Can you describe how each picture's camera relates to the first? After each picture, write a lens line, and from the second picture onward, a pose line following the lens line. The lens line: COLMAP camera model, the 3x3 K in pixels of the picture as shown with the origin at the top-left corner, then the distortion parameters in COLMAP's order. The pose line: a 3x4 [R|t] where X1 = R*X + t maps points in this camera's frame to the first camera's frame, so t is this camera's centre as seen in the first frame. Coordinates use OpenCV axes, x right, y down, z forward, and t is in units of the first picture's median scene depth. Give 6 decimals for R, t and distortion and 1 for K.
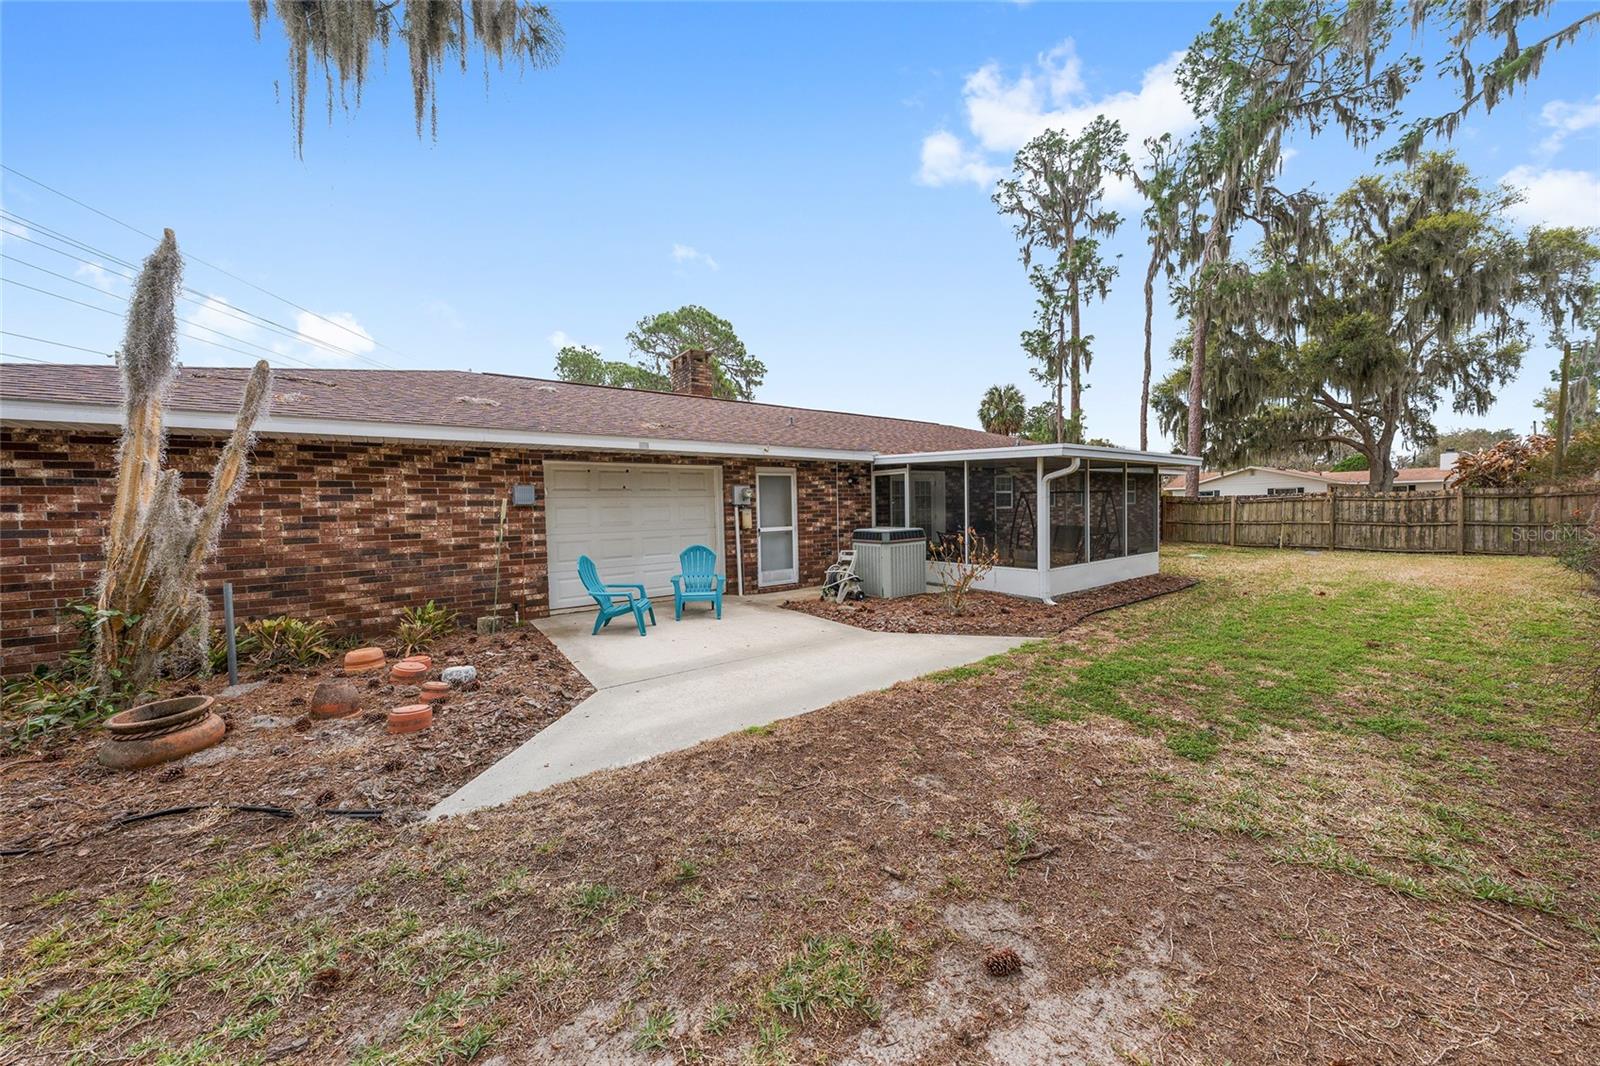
lens RADIAL K [[559.0, 0, 800.0], [0, 559.0, 533.0], [0, 0, 1]] dist [0.000832, 0.000052]
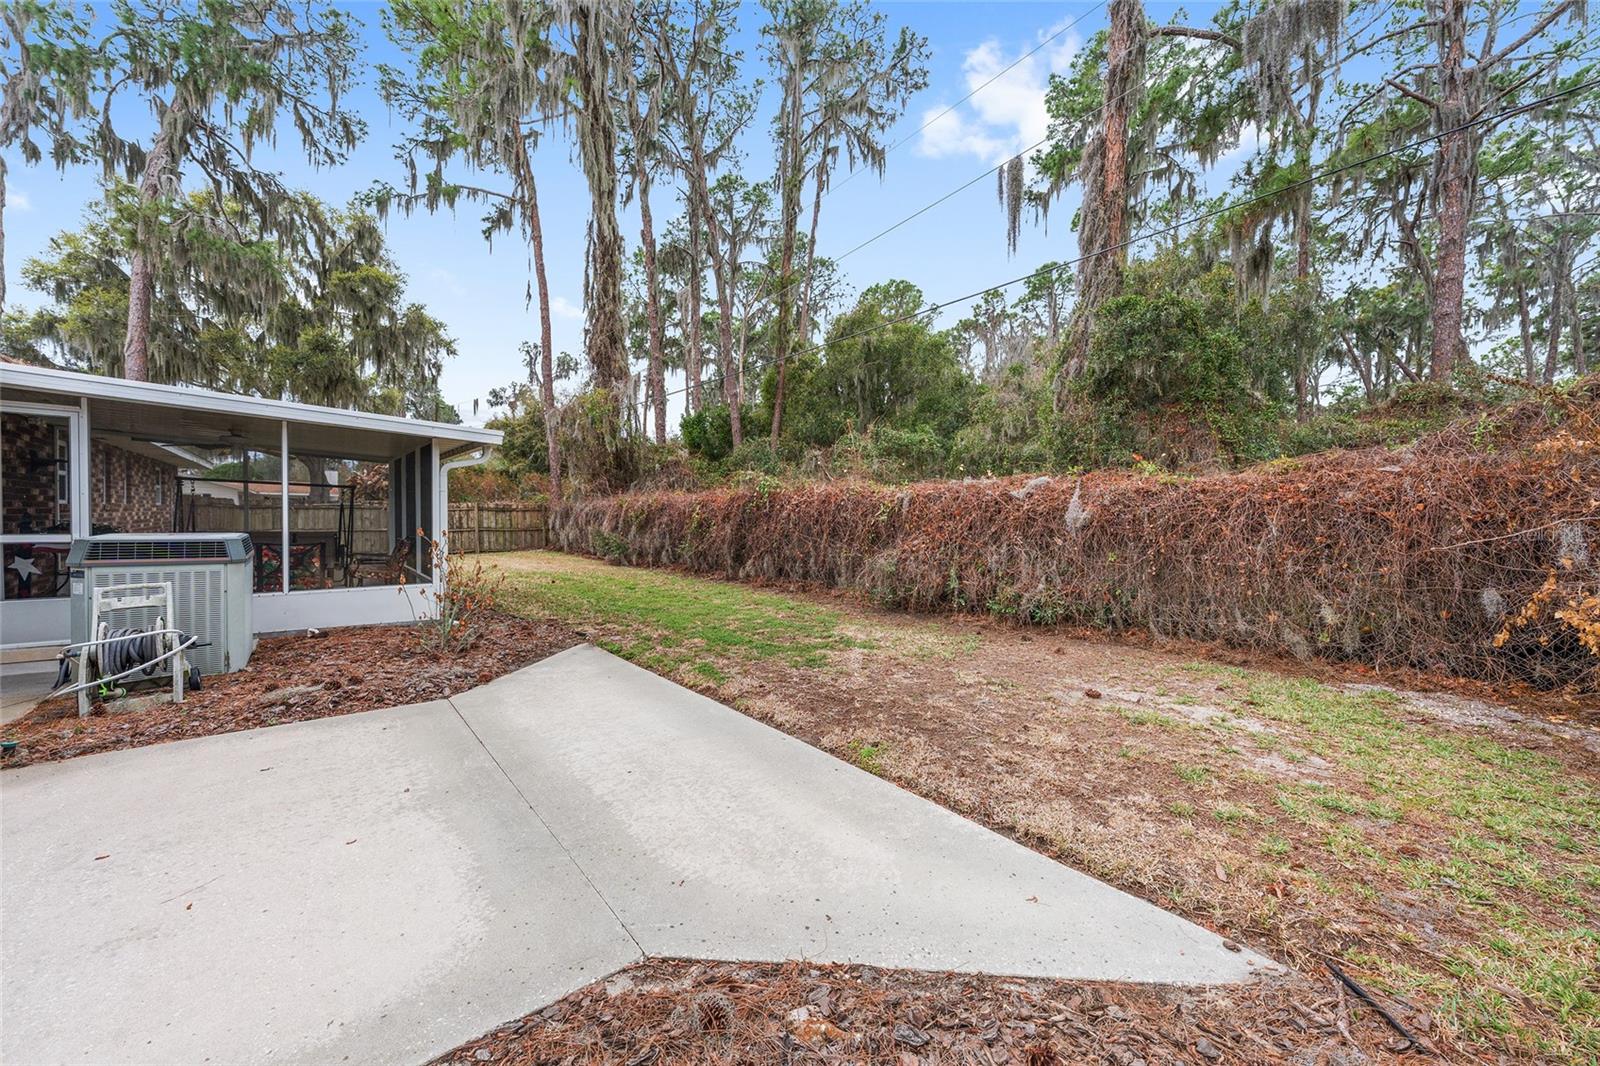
lens RADIAL K [[616.9, 0, 800.0], [0, 616.9, 533.0], [0, 0, 1]] dist [-0.000992, -0.000104]
pose [[-0.128092, -0.004711, 0.991751, -0.287780], [0.032763, 0.999423, 0.008979, 0.002535], [-0.991221, 0.033643, -0.127864, 0.352349]]
